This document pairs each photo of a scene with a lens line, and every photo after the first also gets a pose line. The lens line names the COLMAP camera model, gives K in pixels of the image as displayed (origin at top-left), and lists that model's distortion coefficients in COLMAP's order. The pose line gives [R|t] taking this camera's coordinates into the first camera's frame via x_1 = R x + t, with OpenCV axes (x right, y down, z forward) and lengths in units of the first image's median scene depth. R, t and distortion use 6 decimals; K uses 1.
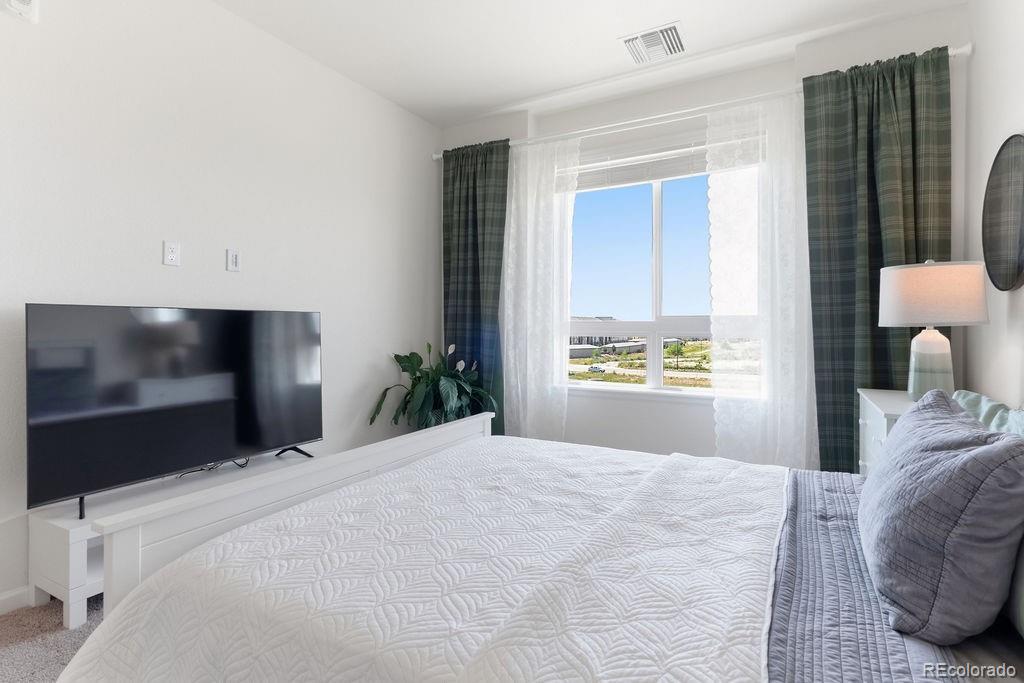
lens RADIAL K [[507.8, 0, 515.4], [0, 507.8, 325.2], [0, 0, 1]] dist [0.007967, 0.000994]
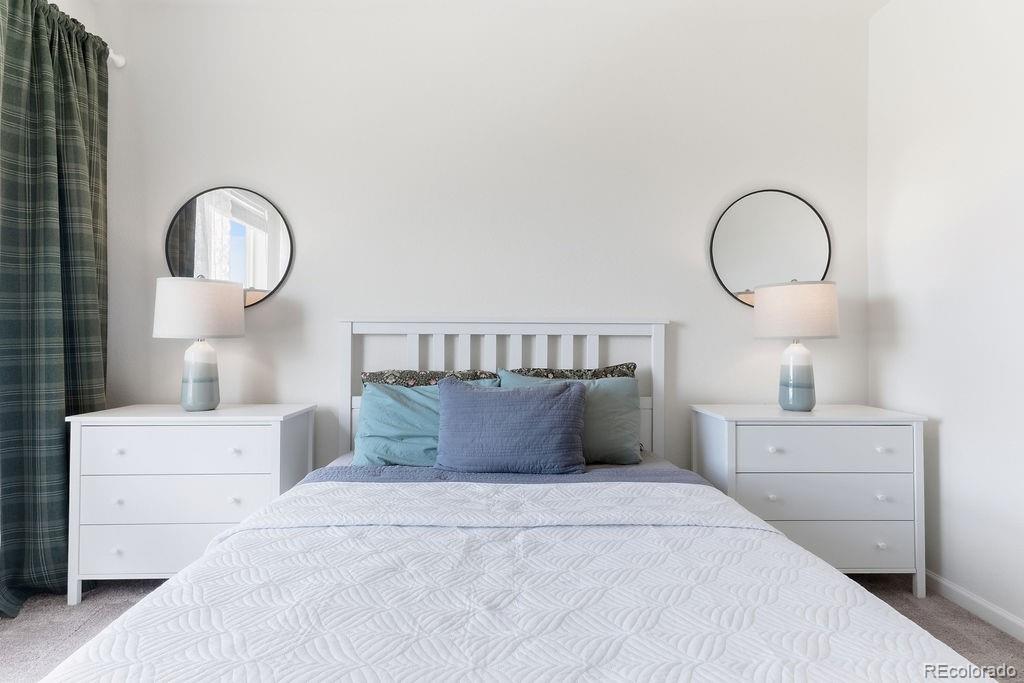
lens RADIAL K [[511.6, 0, 515.7], [0, 511.6, 333.3], [0, 0, 1]] dist [0.006220, 0.000257]
pose [[-0.503236, 0.008467, 0.864108, -0.400764], [-0.003964, 0.999919, -0.012107, 0.003053], [-0.864140, -0.009518, -0.503162, 0.901538]]
